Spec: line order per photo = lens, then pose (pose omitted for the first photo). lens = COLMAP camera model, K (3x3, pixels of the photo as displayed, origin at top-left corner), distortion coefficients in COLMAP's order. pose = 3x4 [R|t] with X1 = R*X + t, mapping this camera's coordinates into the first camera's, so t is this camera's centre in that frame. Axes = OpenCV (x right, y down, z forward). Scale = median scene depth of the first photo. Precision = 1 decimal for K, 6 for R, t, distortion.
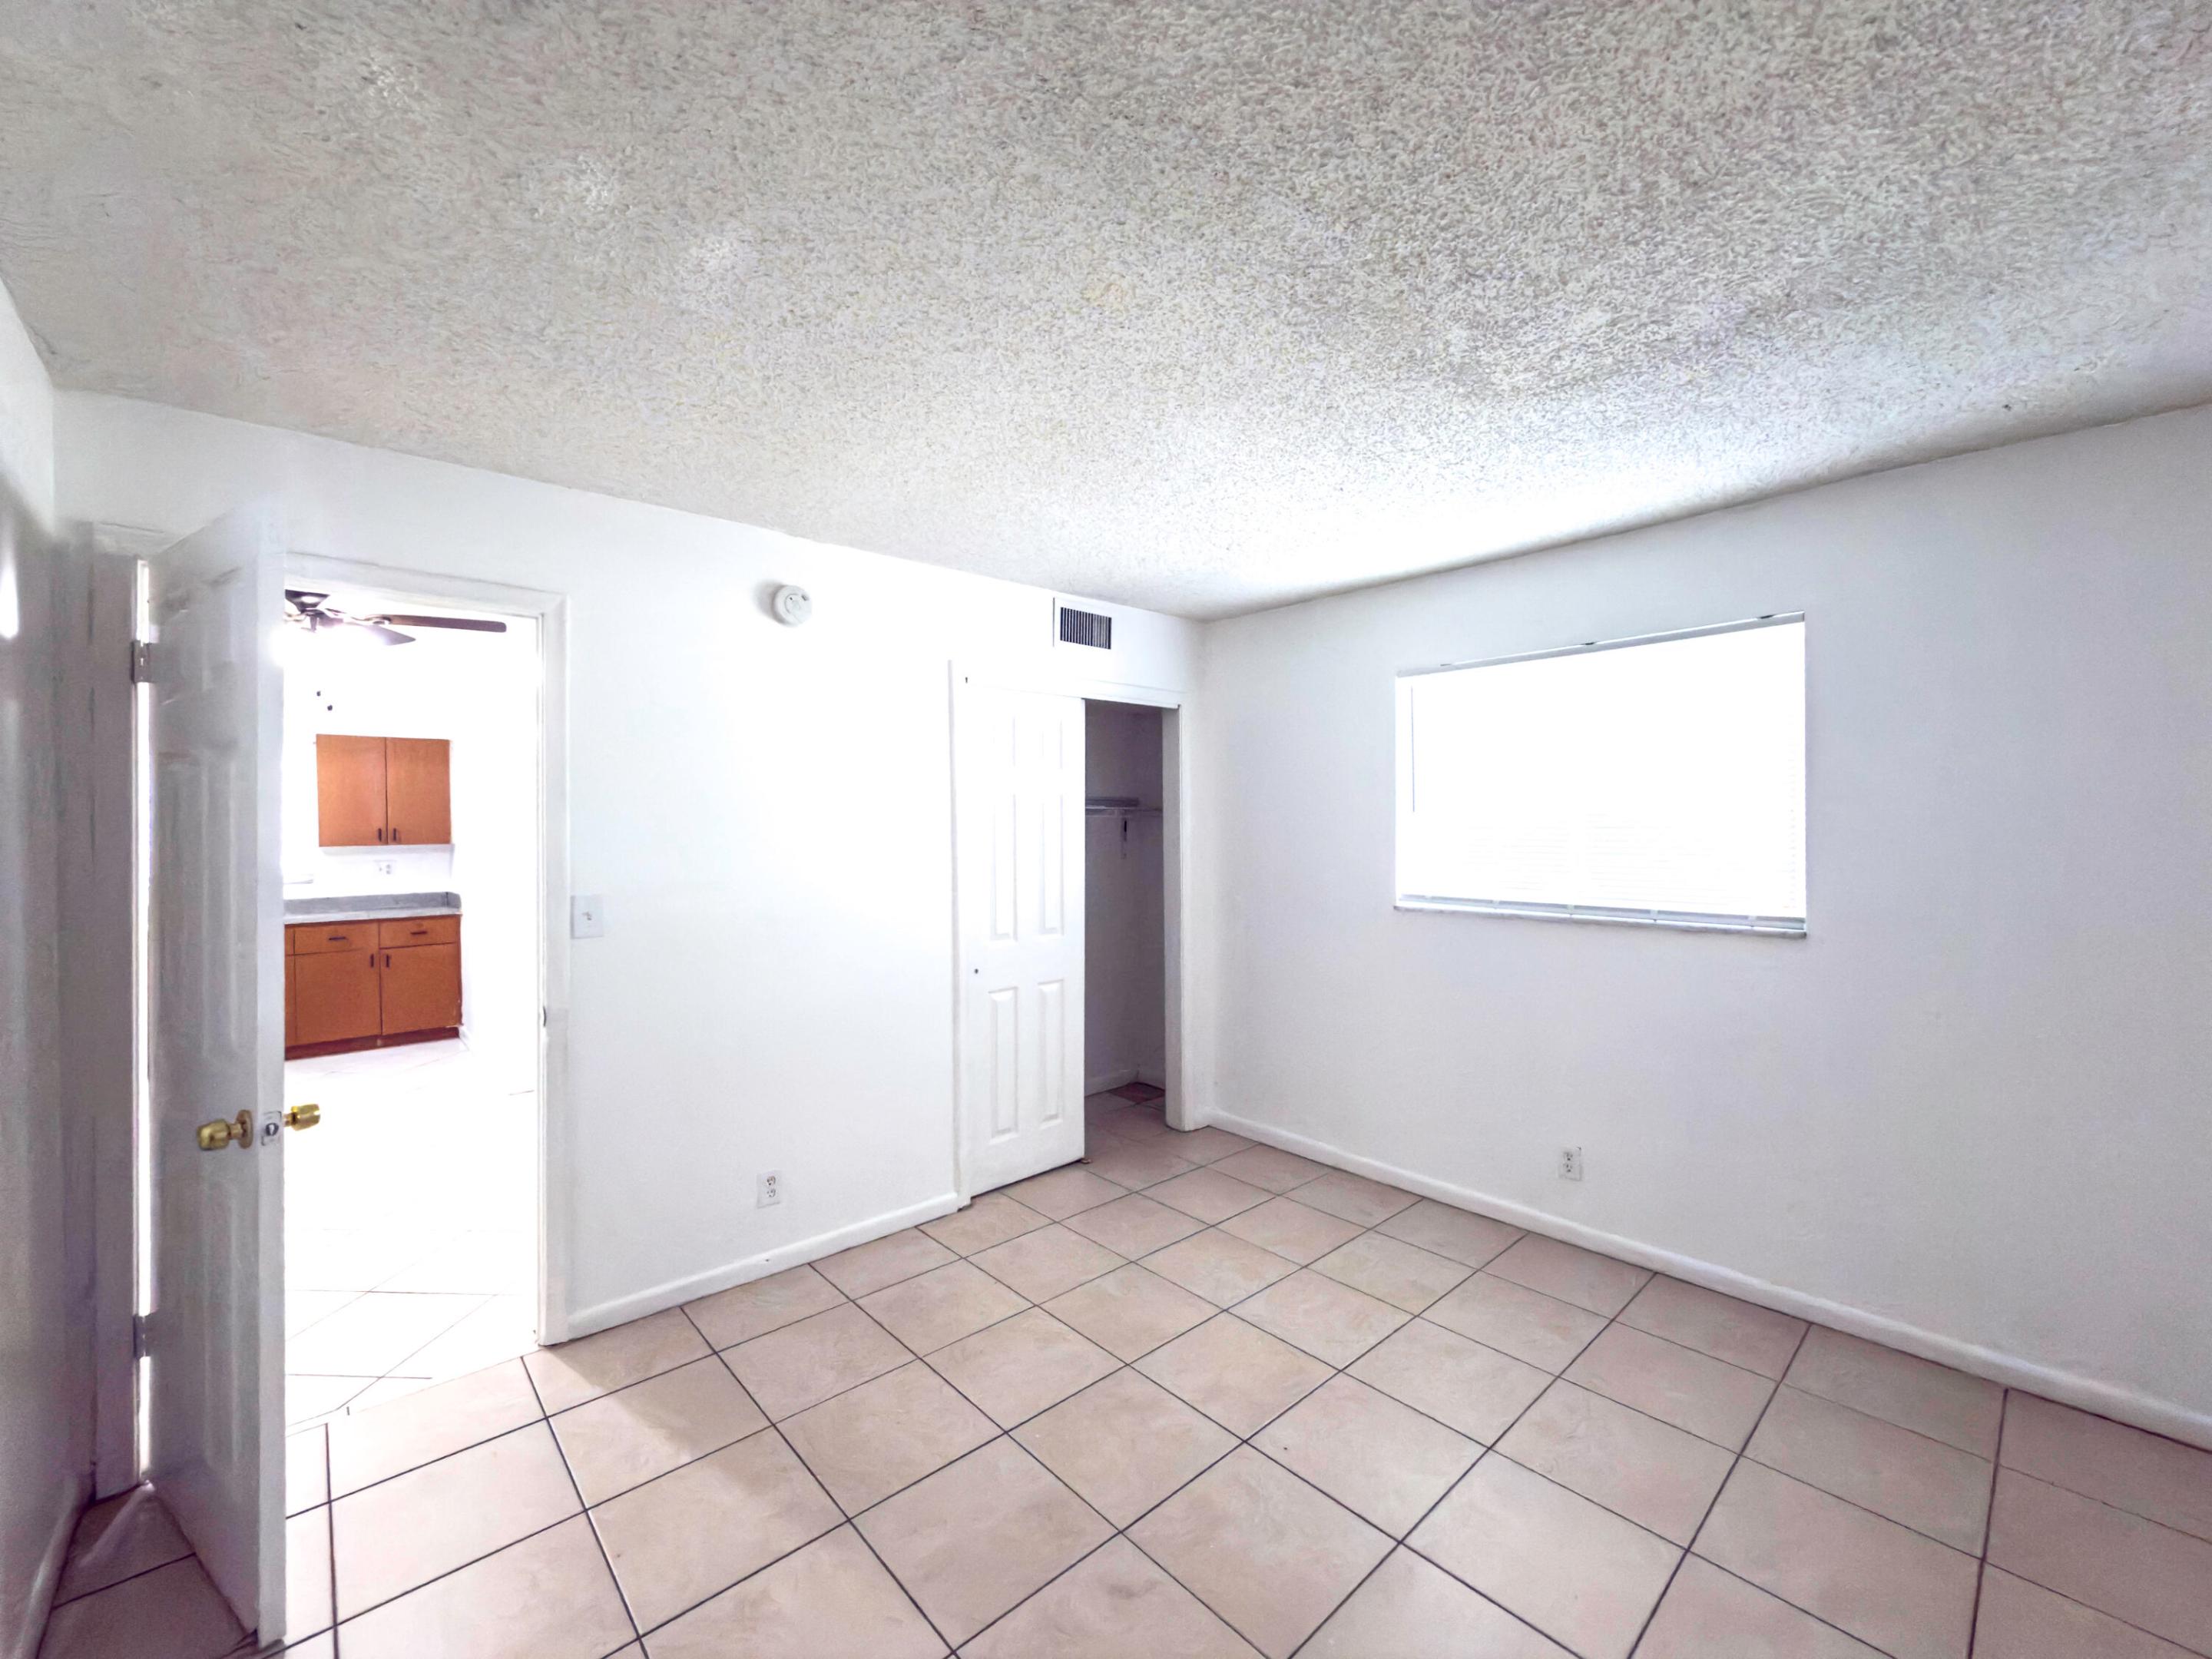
lens RADIAL K [[904.8, 0, 1060.1], [0, 904.8, 827.1], [0, 0, 1]] dist [-0.002444, -0.000251]
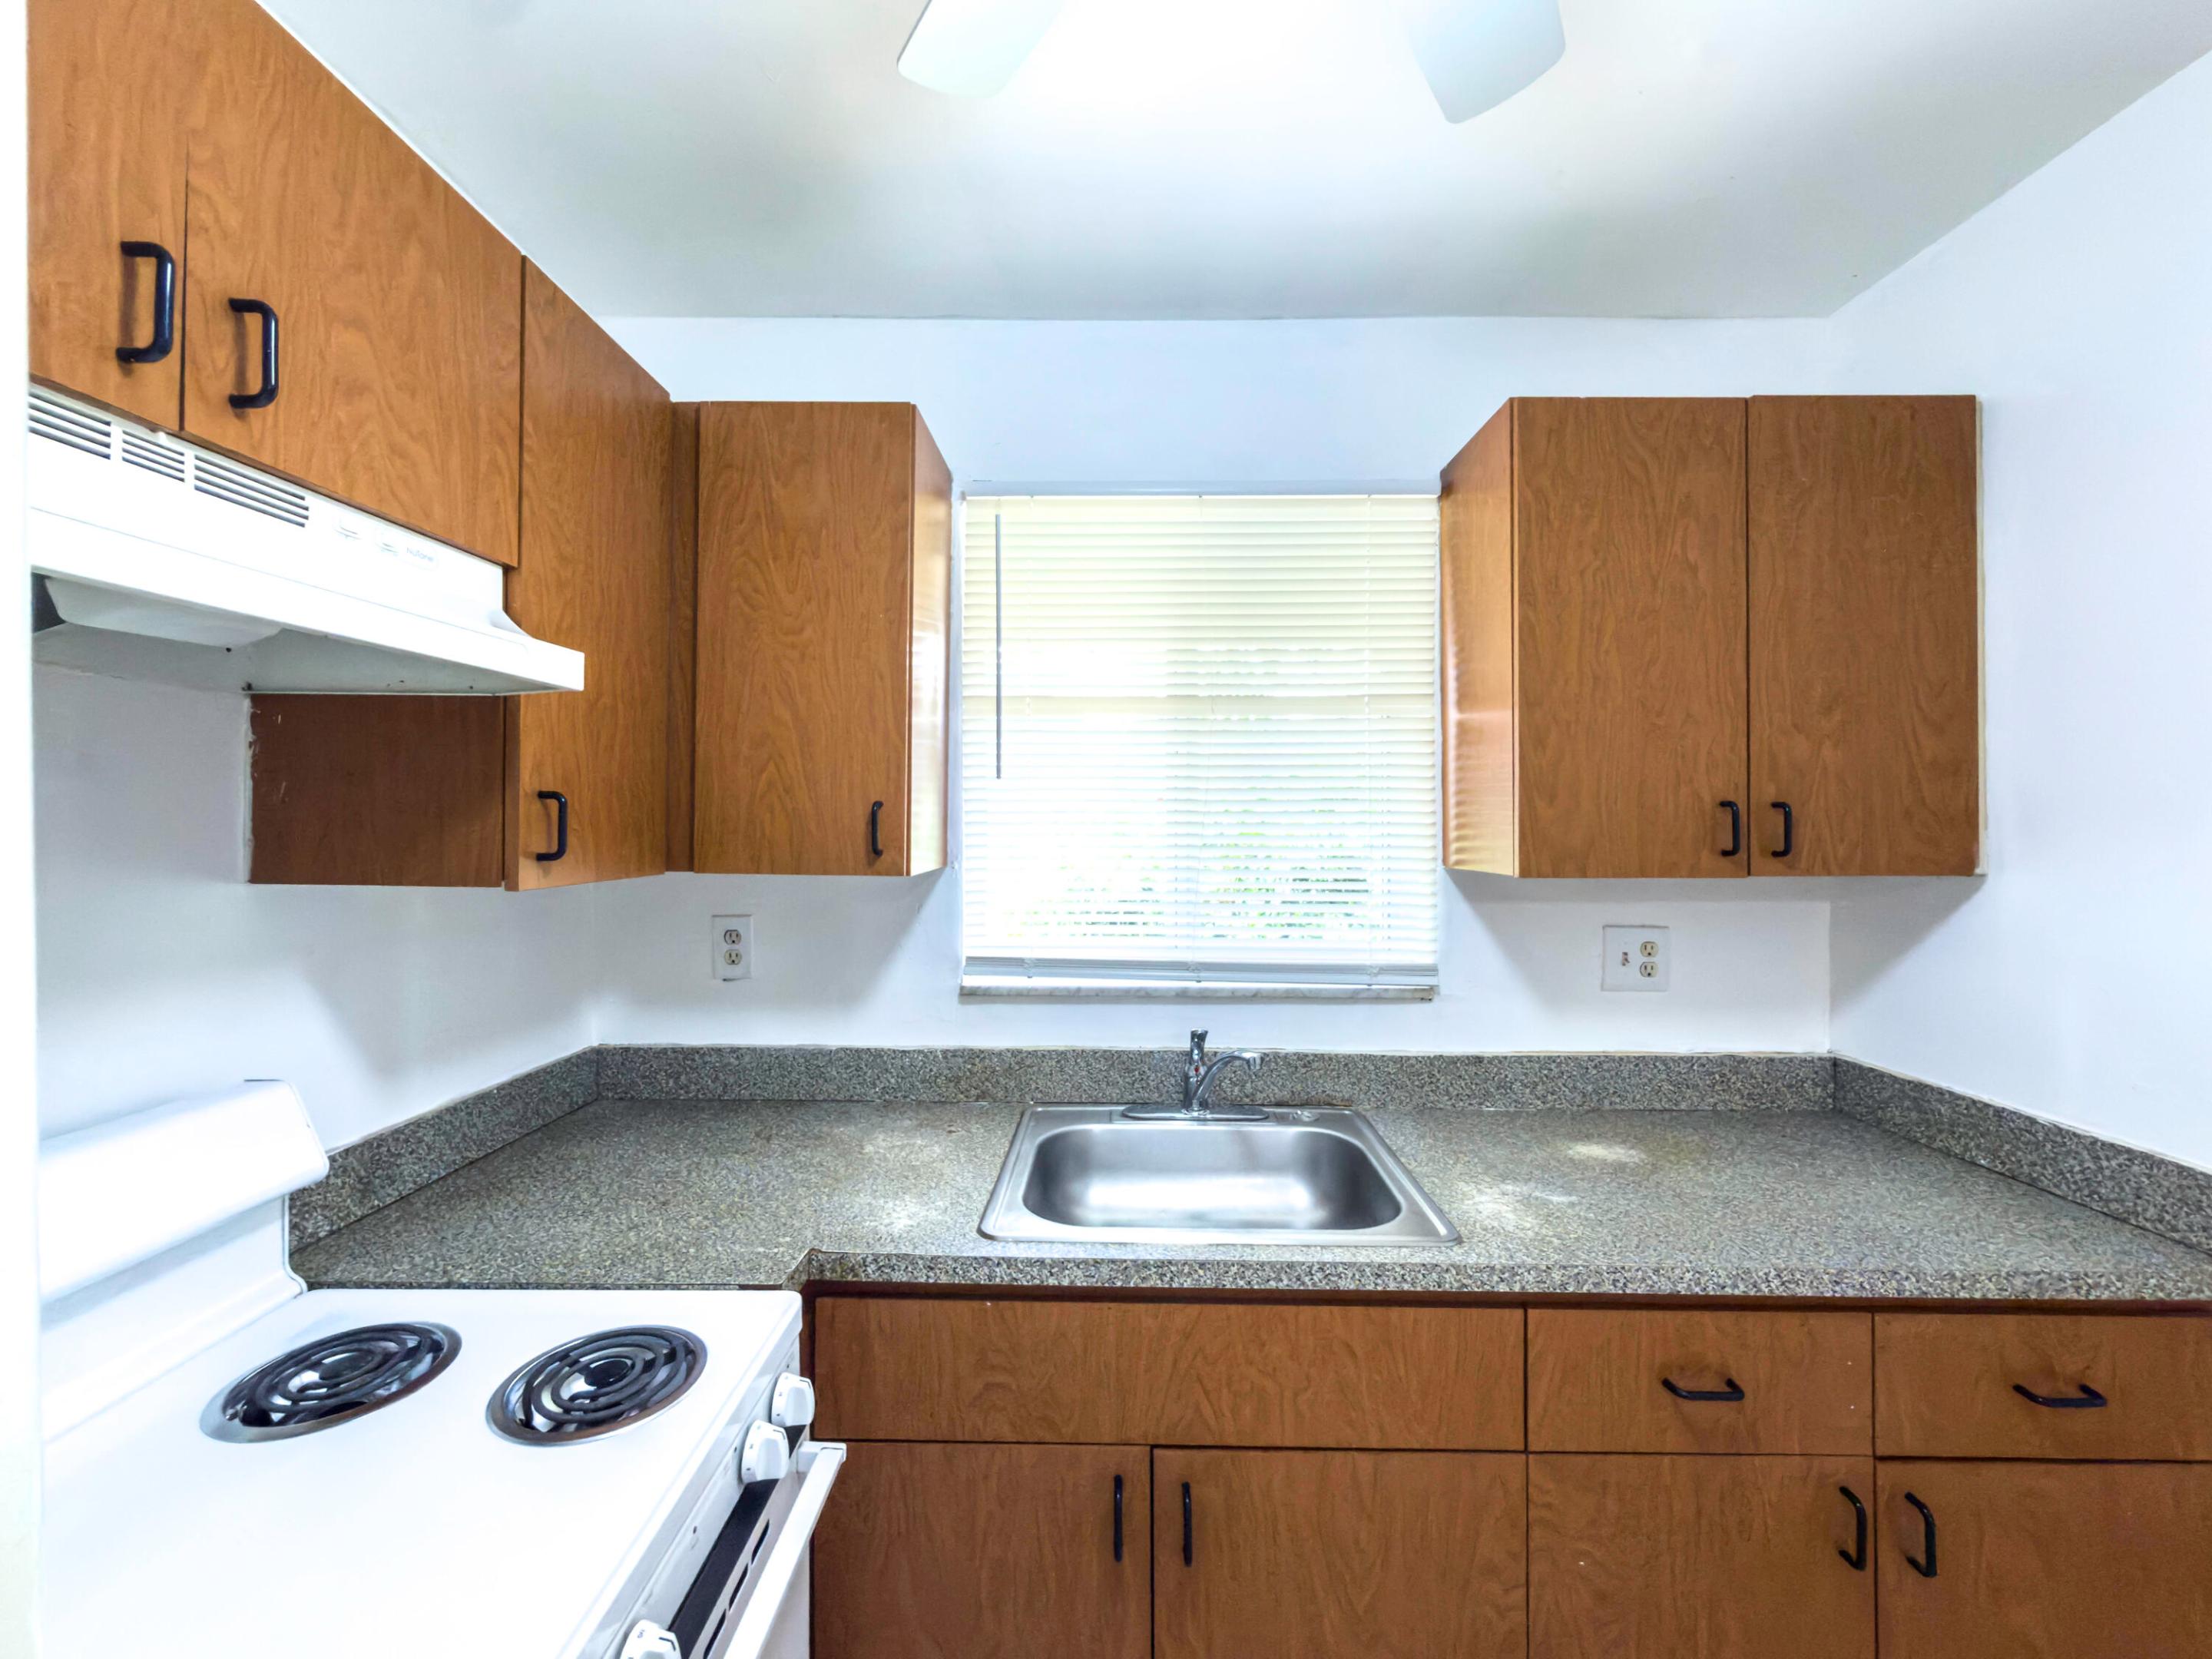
lens RADIAL K [[904.8, 0, 1105.3], [0, 904.8, 819.5], [0, 0, 1]] dist [-0.002444, -0.000251]
pose [[0.753603, 0.009879, -0.657256, -0.722486], [-0.010871, 0.999938, 0.002564, 0.006584], [0.657240, 0.005213, 0.753663, 0.729815]]
